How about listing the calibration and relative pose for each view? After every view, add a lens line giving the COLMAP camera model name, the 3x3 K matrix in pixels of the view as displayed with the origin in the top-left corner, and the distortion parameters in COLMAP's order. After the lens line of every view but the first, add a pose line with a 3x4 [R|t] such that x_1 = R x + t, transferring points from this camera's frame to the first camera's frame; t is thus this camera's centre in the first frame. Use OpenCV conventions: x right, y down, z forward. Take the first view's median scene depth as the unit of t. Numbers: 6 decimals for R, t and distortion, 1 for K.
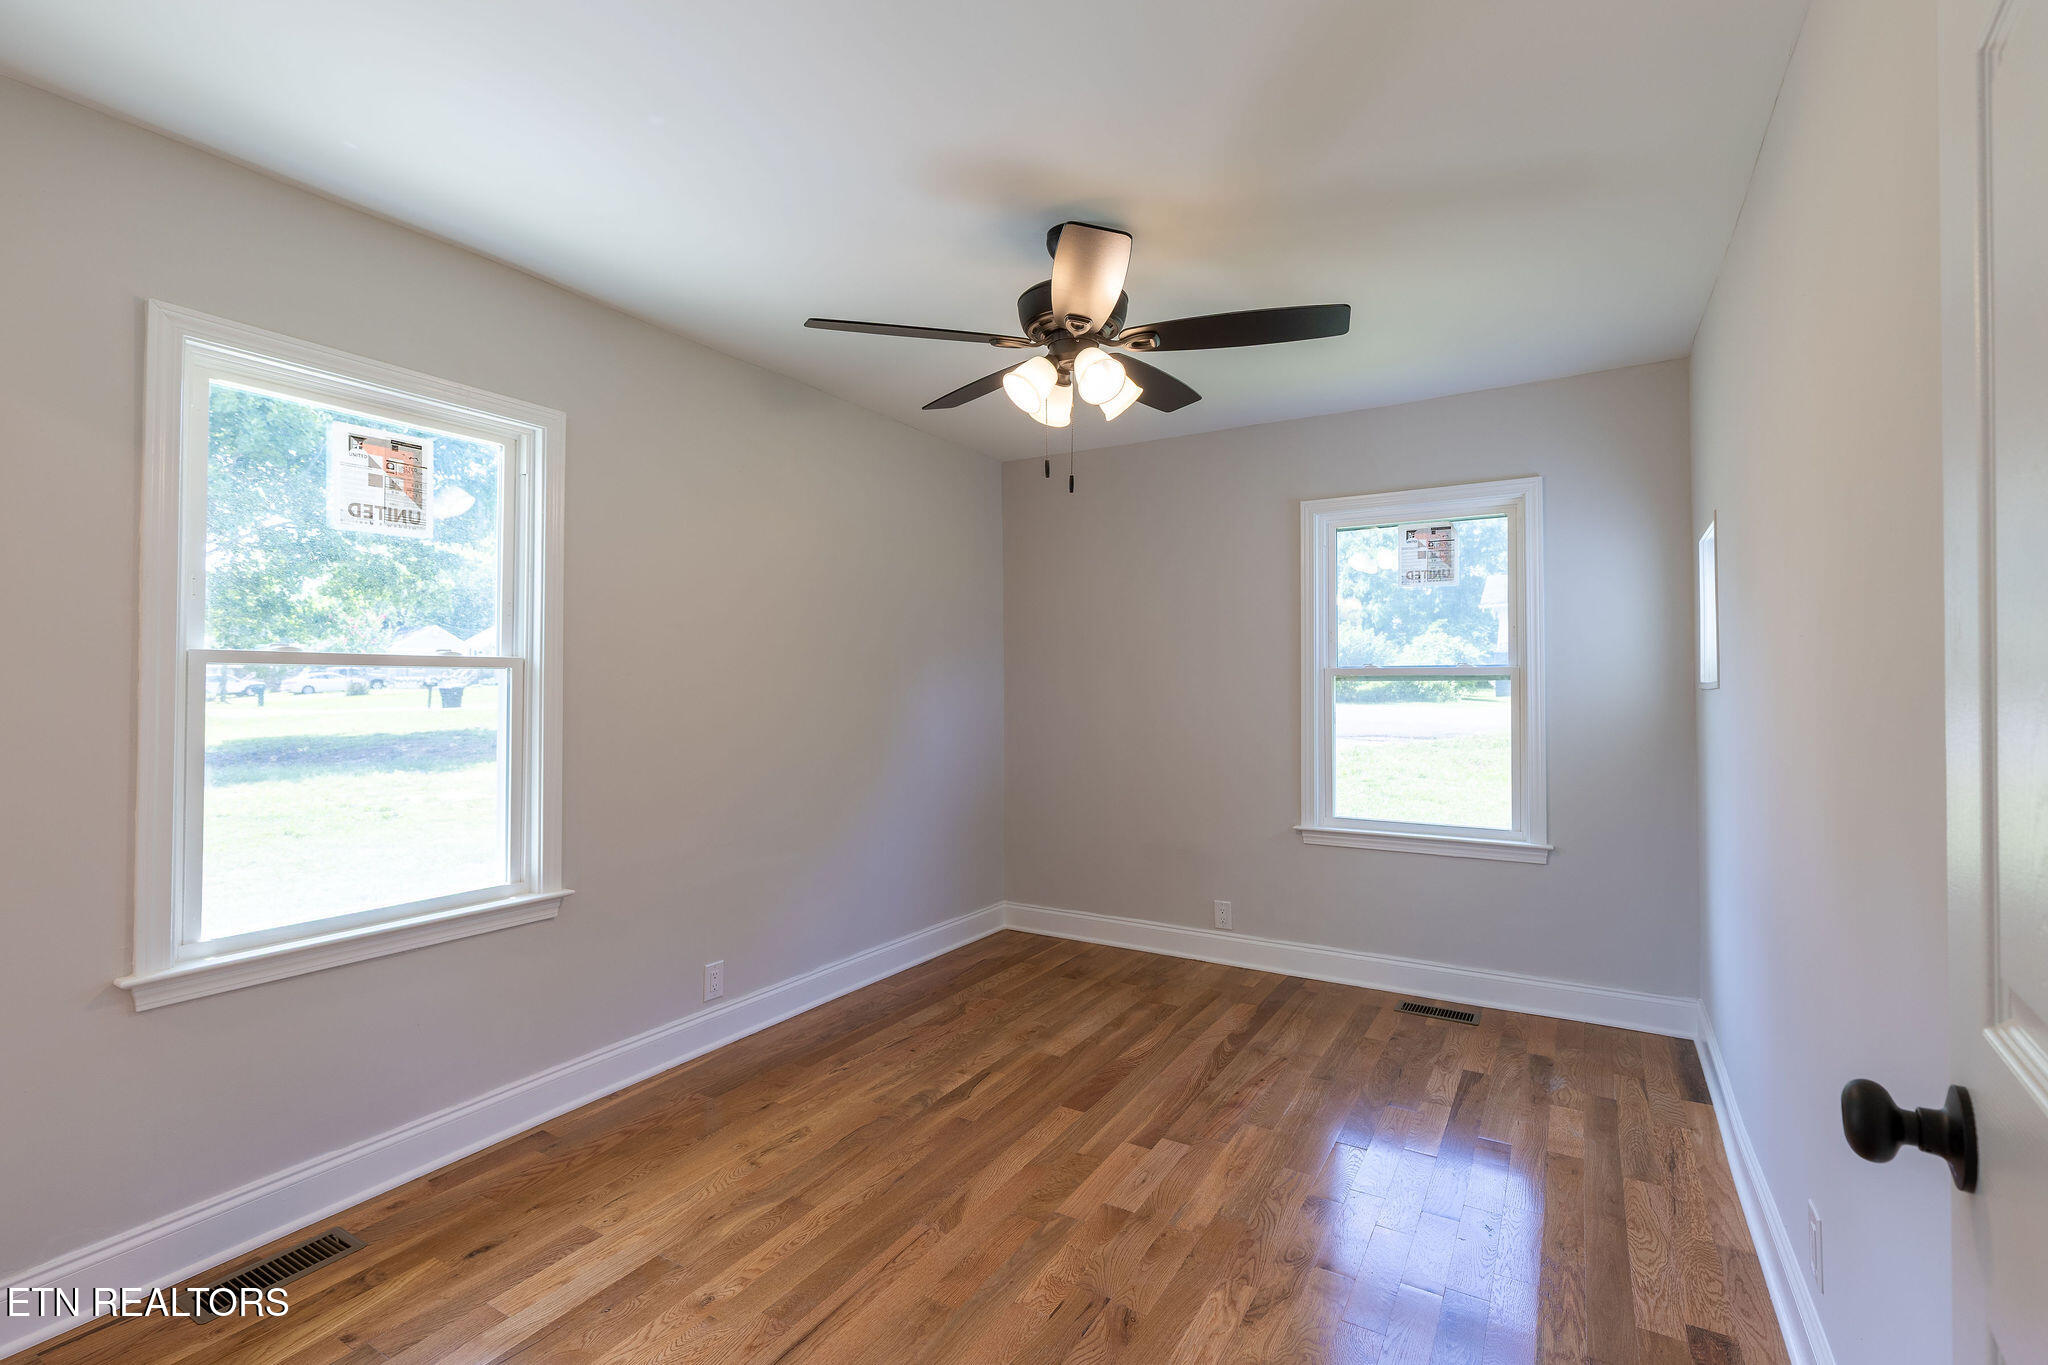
lens RADIAL K [[919.2, 0, 1027.4], [0, 919.2, 670.9], [0, 0, 1]] dist [0.003115, 0.000049]
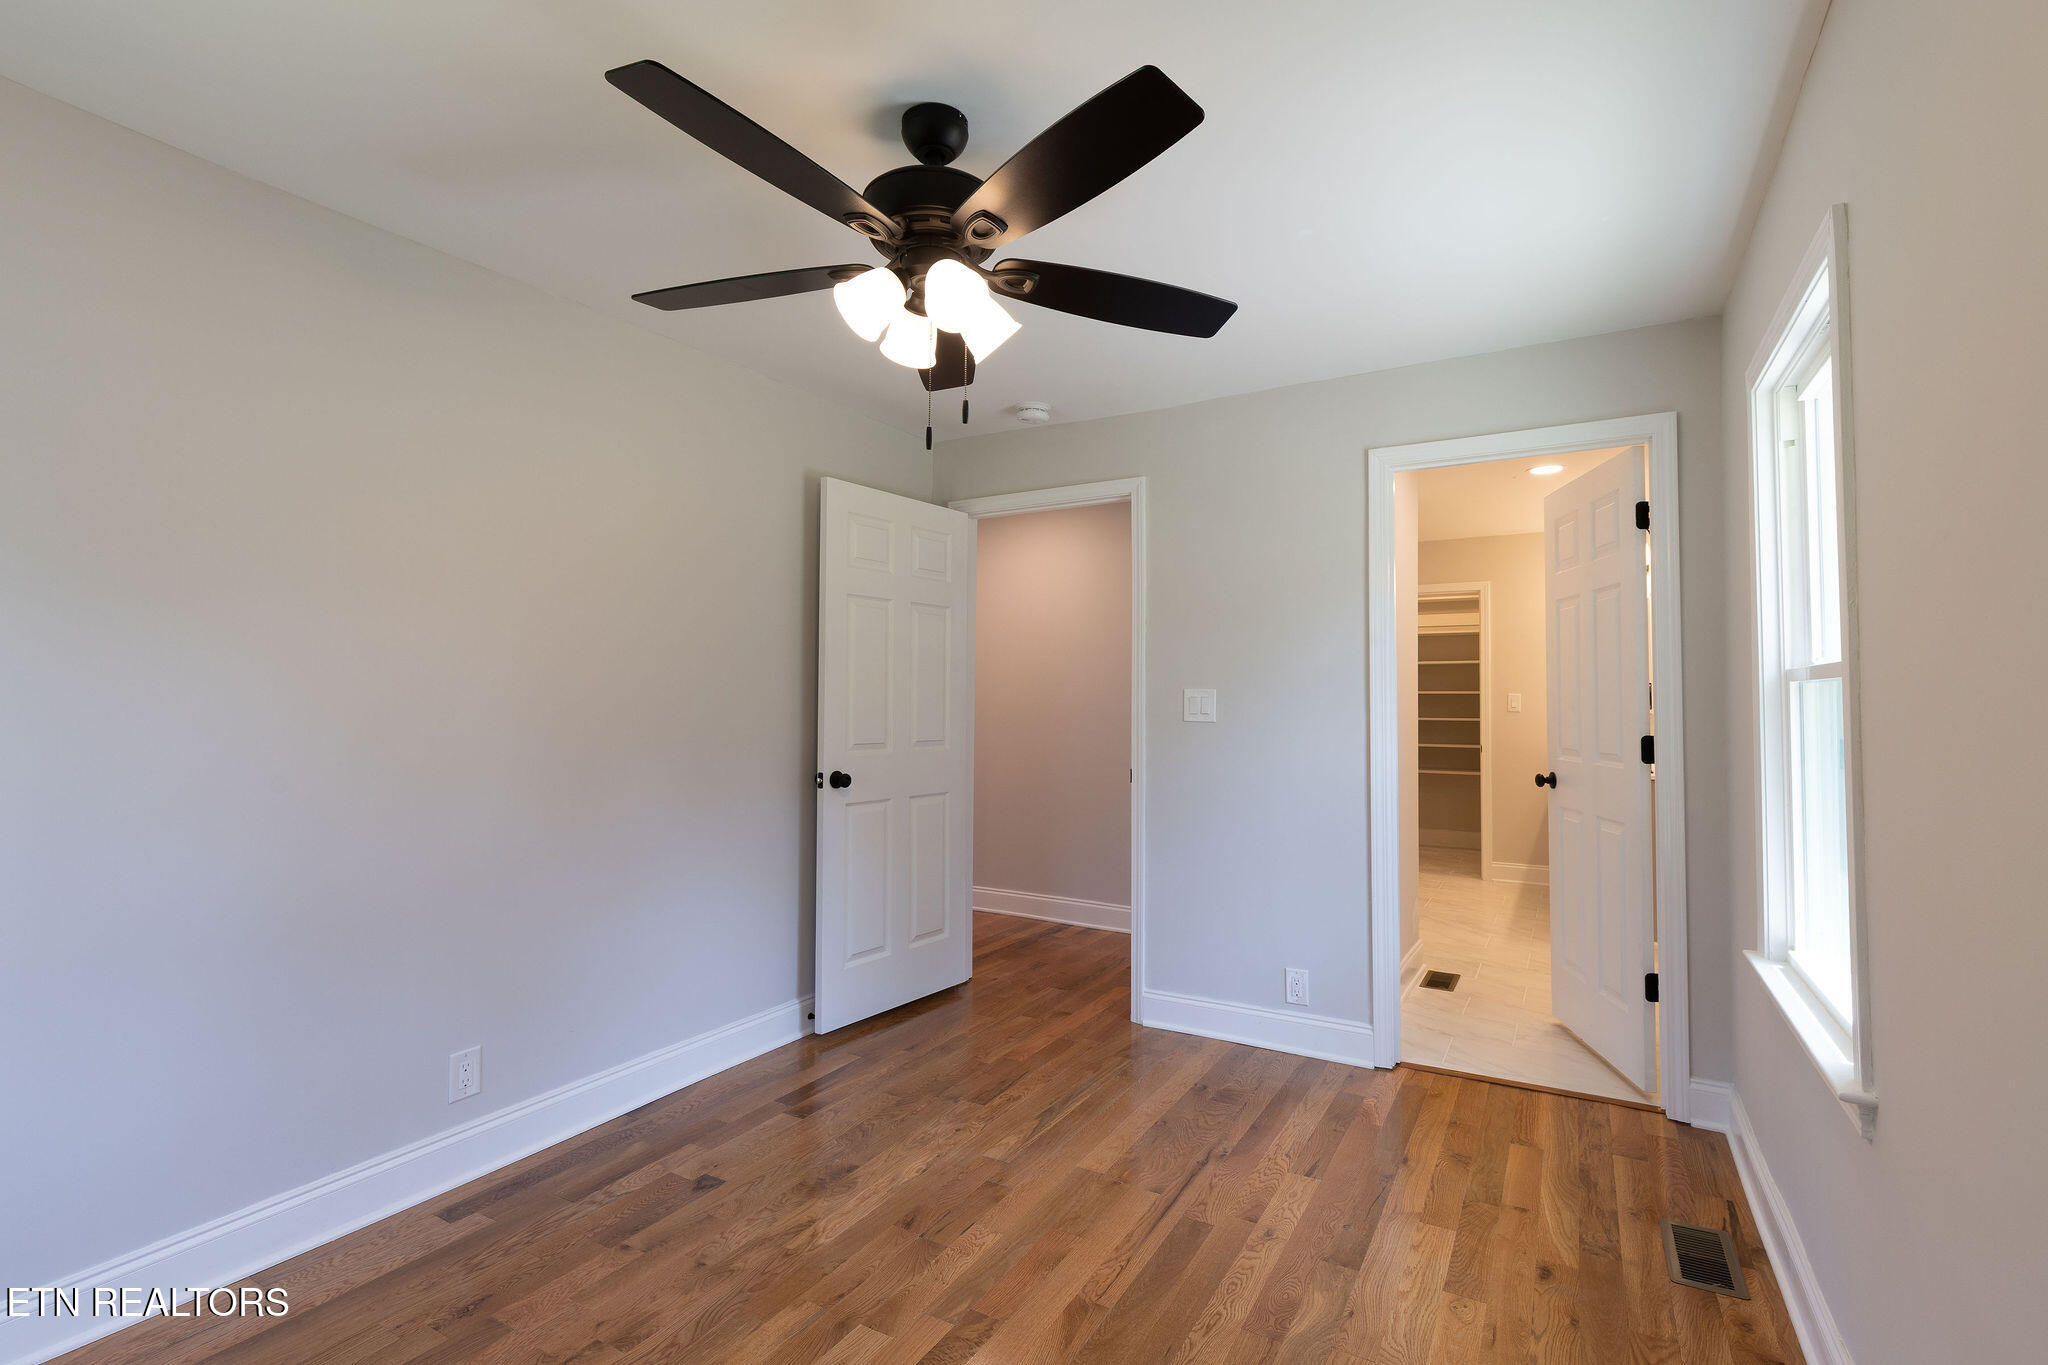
lens RADIAL K [[919.2, 0, 1027.4], [0, 919.2, 670.9], [0, 0, 1]] dist [0.003115, 0.000049]
pose [[-0.999949, -0.000915, -0.010010, -0.030877], [-0.000483, 0.999075, -0.043007, 0.027128], [0.010040, -0.043000, -0.999025, 2.060271]]
